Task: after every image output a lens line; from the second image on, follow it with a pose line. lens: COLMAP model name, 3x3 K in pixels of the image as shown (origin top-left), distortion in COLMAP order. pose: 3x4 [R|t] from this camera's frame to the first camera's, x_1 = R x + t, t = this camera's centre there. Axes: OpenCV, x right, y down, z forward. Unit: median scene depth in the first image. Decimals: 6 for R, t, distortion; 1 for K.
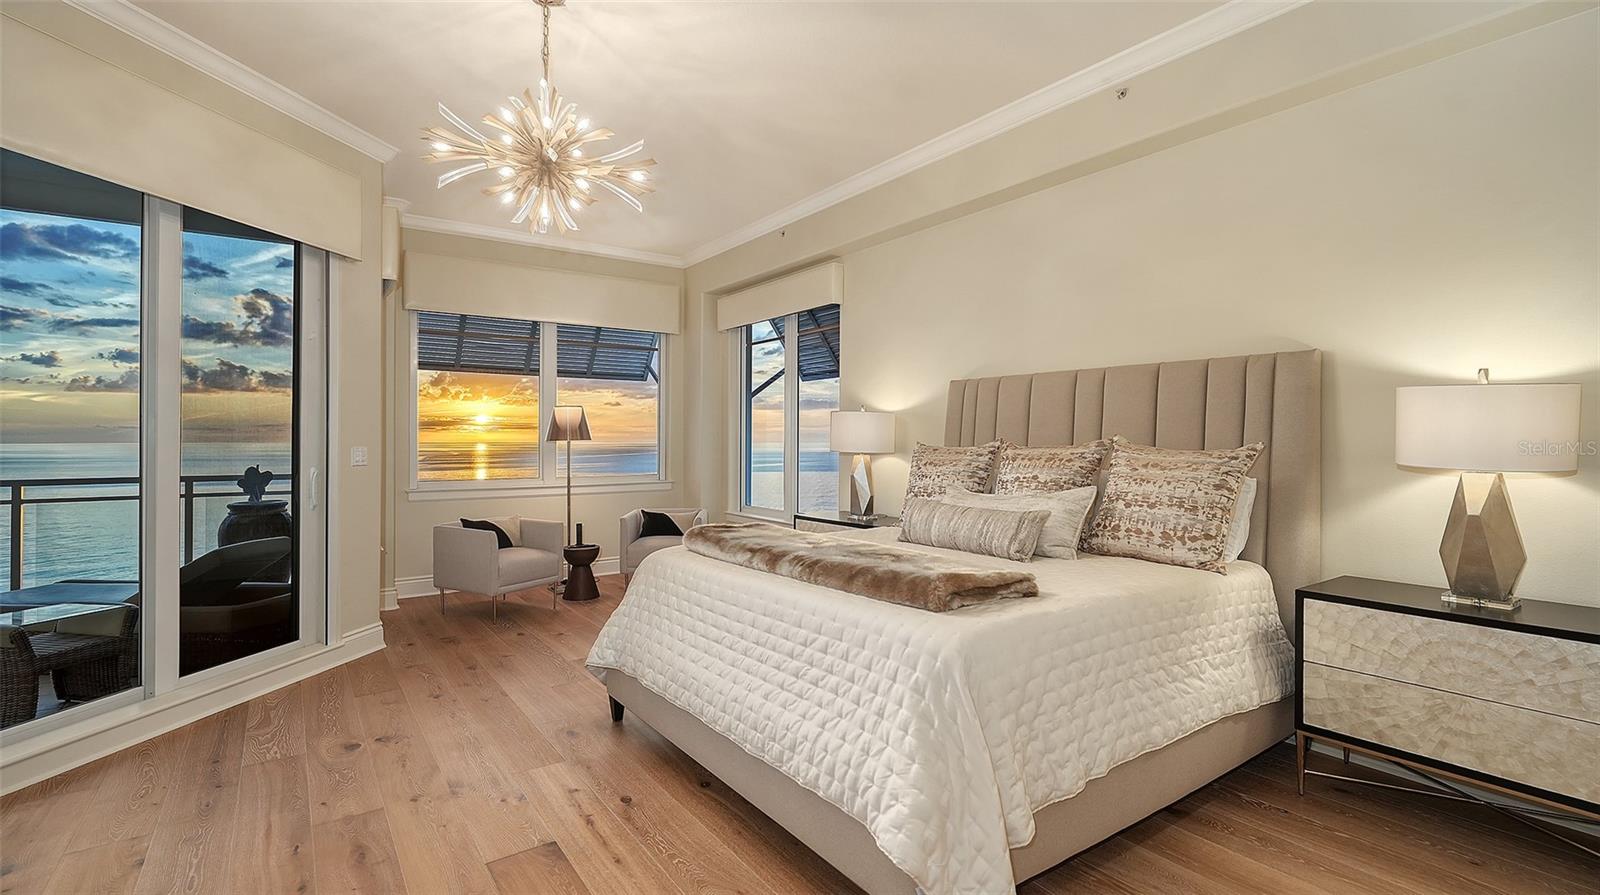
lens RADIAL K [[727.5, 0, 796.0], [0, 727.5, 444.2], [0, 0, 1]] dist [-0.003676, -0.000926]
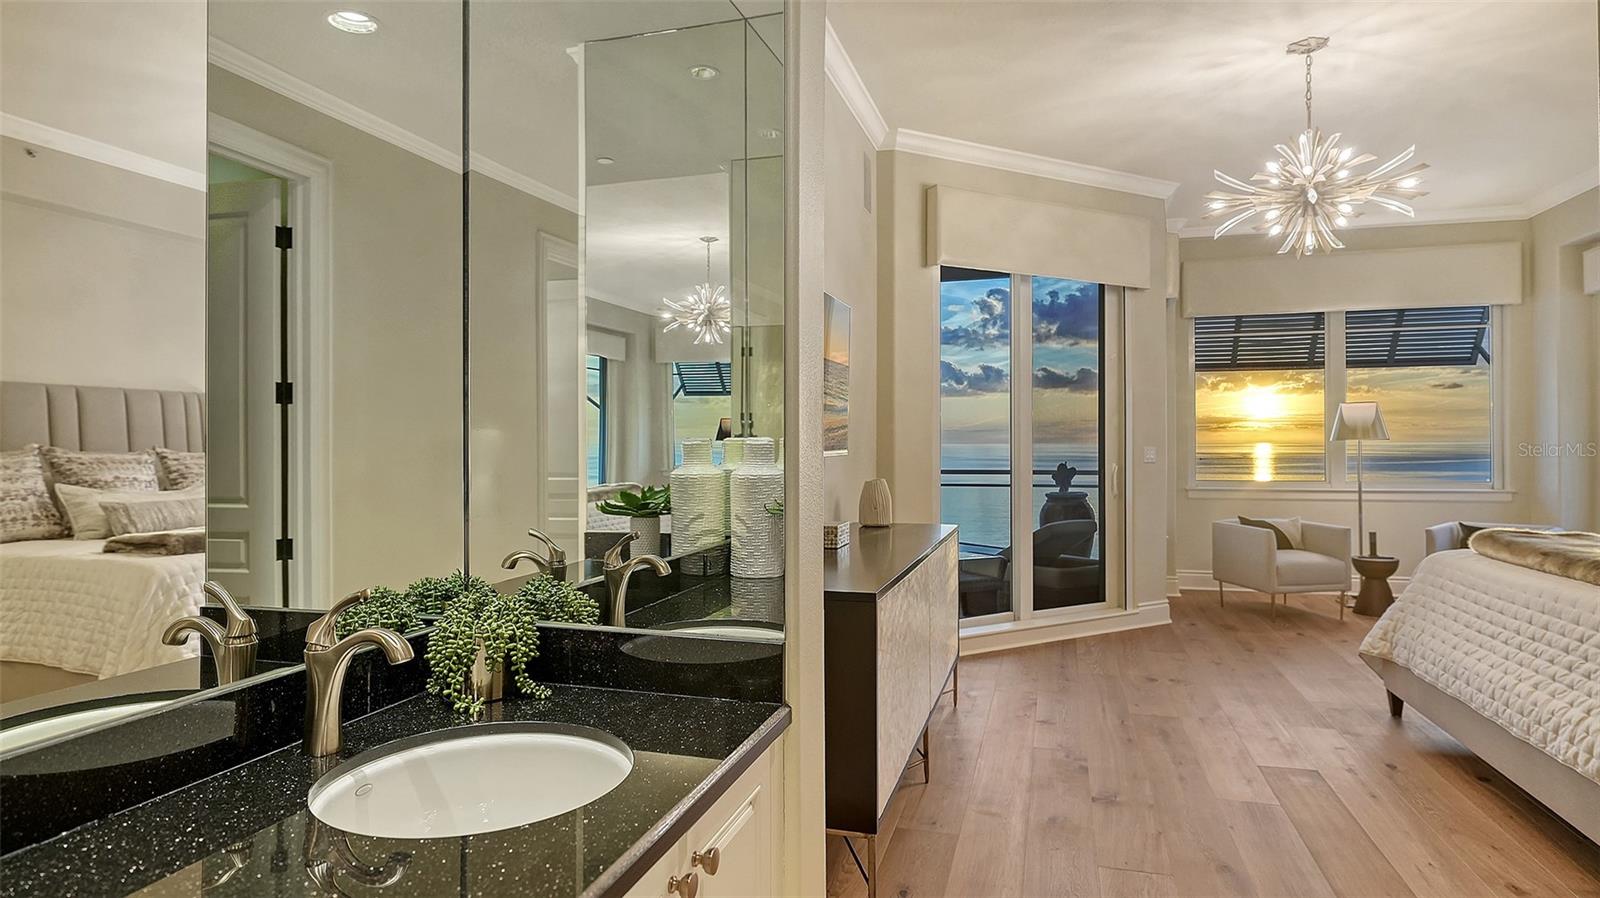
lens RADIAL K [[859.7, 0, 800.6], [0, 859.7, 425.7], [0, 0, 1]] dist [0.001123, -0.002553]
pose [[0.617740, -0.017039, -0.786198, 0.173122], [-0.001021, 0.999747, -0.022469, 0.002254], [0.786382, 0.014683, 0.617566, -0.363082]]
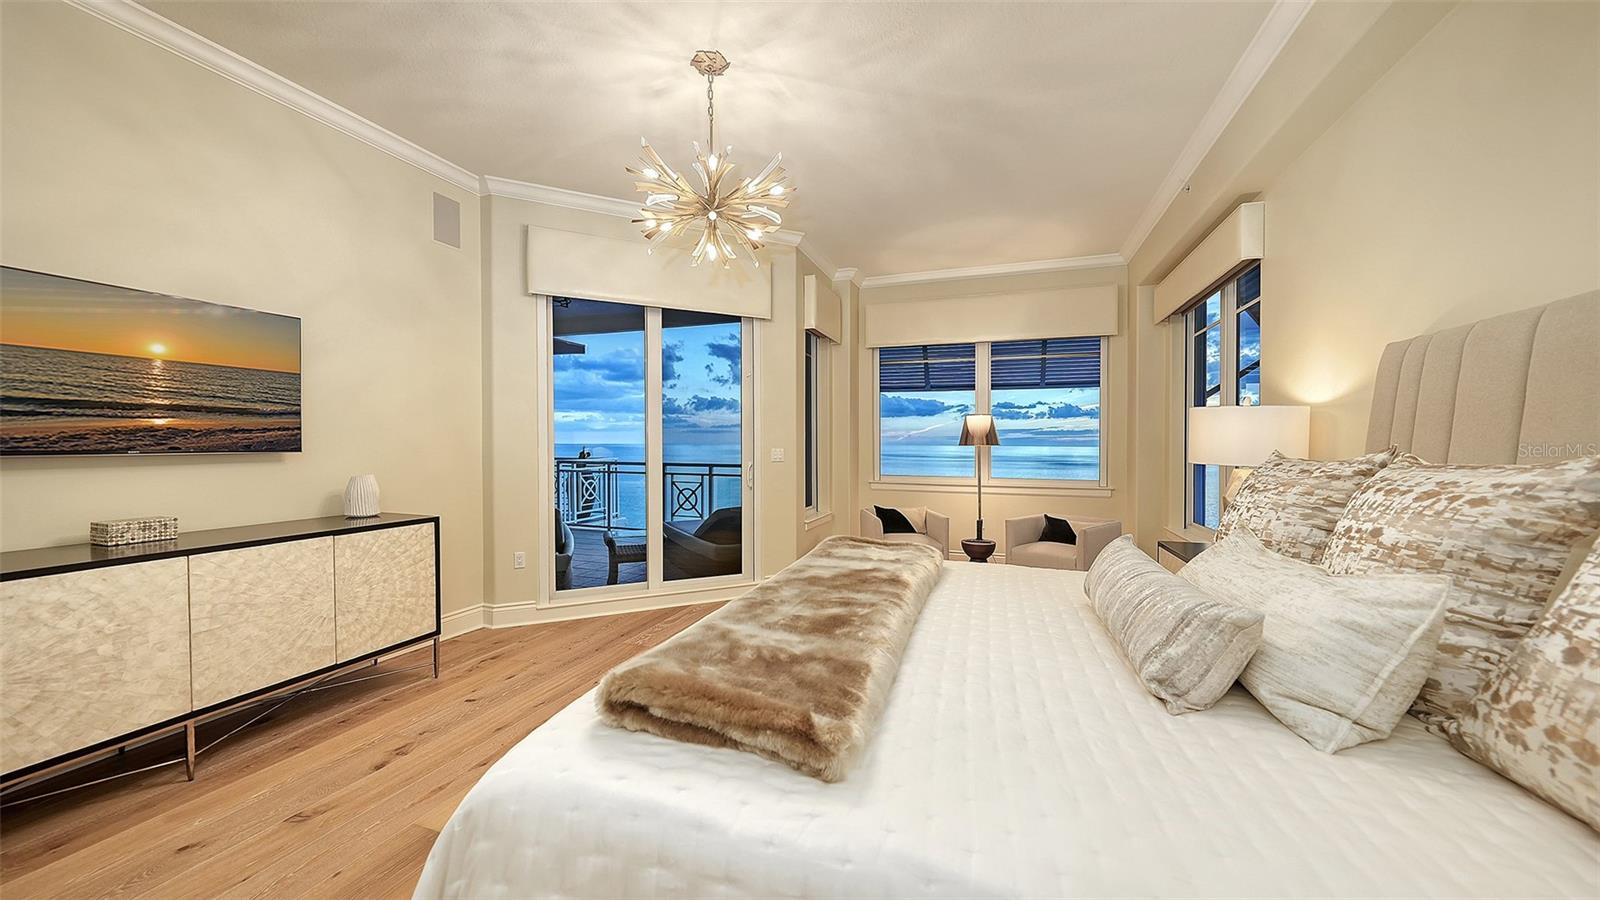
lens RADIAL K [[553.9, 0, 788.4], [0, 553.9, 440.3], [0, 0, 1]] dist [-0.012361, 0.000497]
pose [[0.568785, 0.000812, -0.822486, 0.373079], [-0.010910, 0.999919, -0.006558, -0.005261], [0.822414, 0.012703, 0.568748, 0.471808]]
